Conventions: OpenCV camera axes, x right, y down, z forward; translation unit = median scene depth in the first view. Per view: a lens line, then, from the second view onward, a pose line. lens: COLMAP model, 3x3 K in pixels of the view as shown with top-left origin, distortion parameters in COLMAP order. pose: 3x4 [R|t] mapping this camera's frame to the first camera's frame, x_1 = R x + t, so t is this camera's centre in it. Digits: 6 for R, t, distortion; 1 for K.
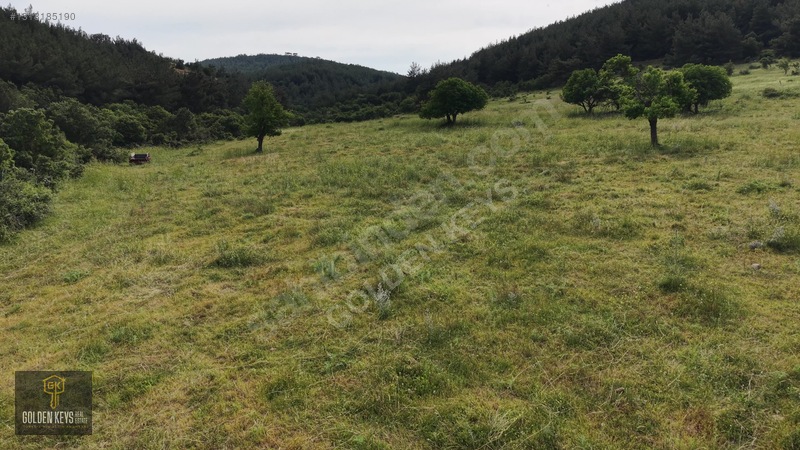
lens RADIAL K [[569.0, 0, 404.9], [0, 569.0, 226.8], [0, 0, 1]] dist [0.044215, -0.052239]
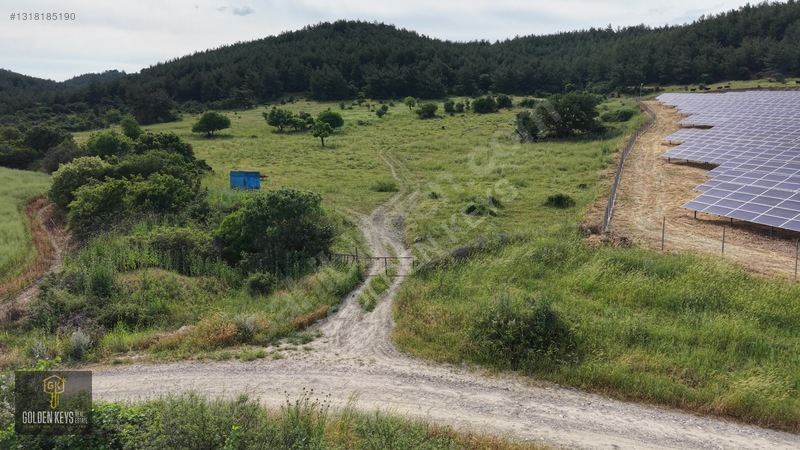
lens RADIAL K [[569.0, 0, 399.3], [0, 569.0, 233.5], [0, 0, 1]] dist [0.044215, -0.052239]
pose [[0.827120, -0.089538, 0.554847, -0.207036], [0.089311, 0.995623, 0.027531, 0.059745], [-0.554883, 0.026782, 0.831497, -0.377386]]
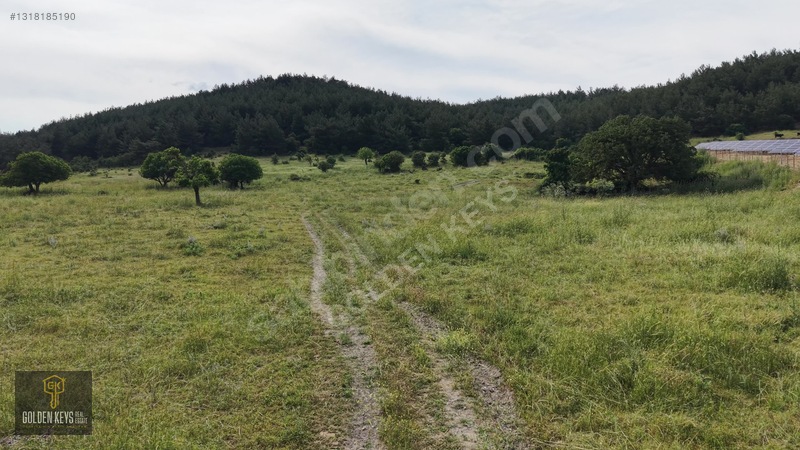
lens RADIAL K [[569.0, 0, 396.0], [0, 569.0, 230.7], [0, 0, 1]] dist [0.044215, -0.052239]
pose [[0.783630, -0.019557, 0.620919, -0.026572], [0.100339, 0.990365, -0.095440, 0.029509], [-0.613070, 0.137093, 0.778043, -0.119937]]
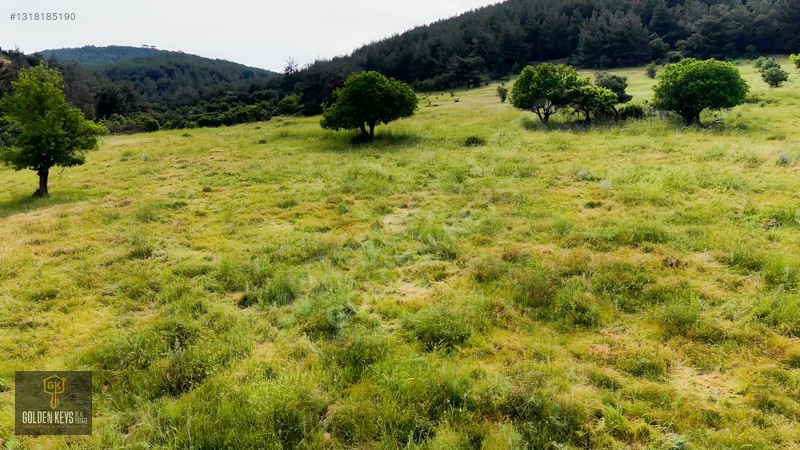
lens RADIAL K [[569.0, 0, 404.1], [0, 569.0, 218.0], [0, 0, 1]] dist [0.044215, -0.052239]
pose [[0.977035, -0.032790, 0.210542, -0.011177], [0.035587, 0.999321, -0.009509, -0.032504], [-0.210088, 0.016784, 0.977538, 0.137160]]
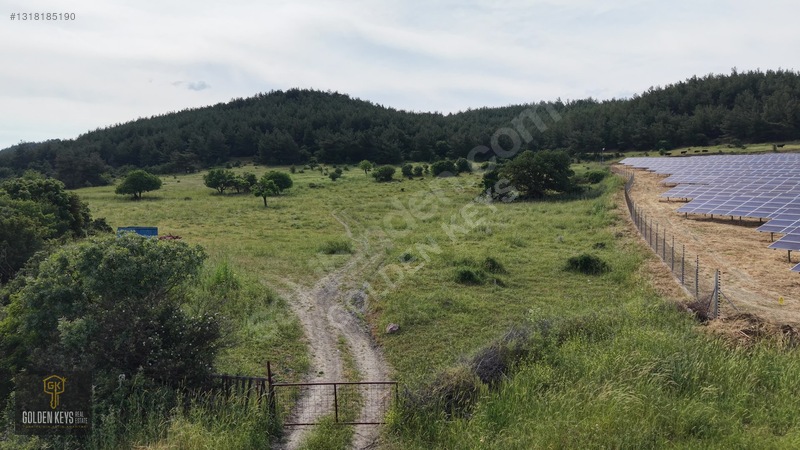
lens RADIAL K [[569.0, 0, 399.3], [0, 569.0, 233.4], [0, 0, 1]] dist [0.044215, -0.052239]
pose [[0.779545, -0.023347, 0.625911, -0.157274], [0.100888, 0.990937, -0.088689, 0.059051], [-0.618168, 0.132284, 0.774835, -0.300767]]
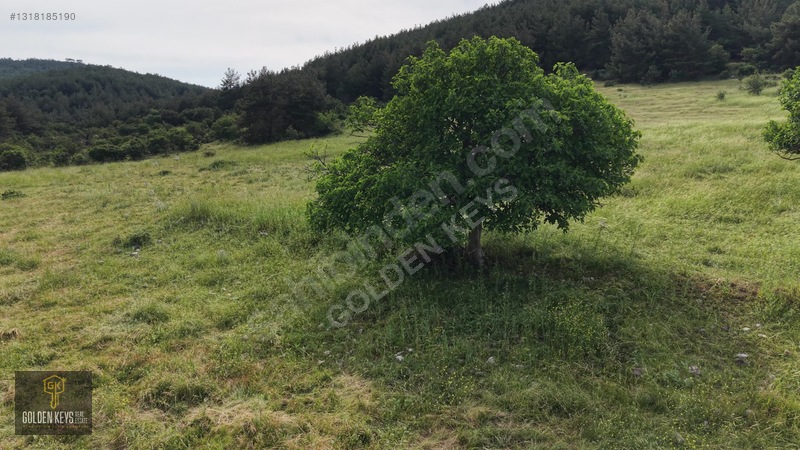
lens RADIAL K [[569.0, 0, 403.0], [0, 569.0, 223.5], [0, 0, 1]] dist [0.044215, -0.052239]
pose [[0.952731, -0.038454, 0.301371, -0.001579], [0.049434, 0.998360, -0.028889, -0.083918], [-0.299765, 0.042421, 0.953069, 0.354172]]
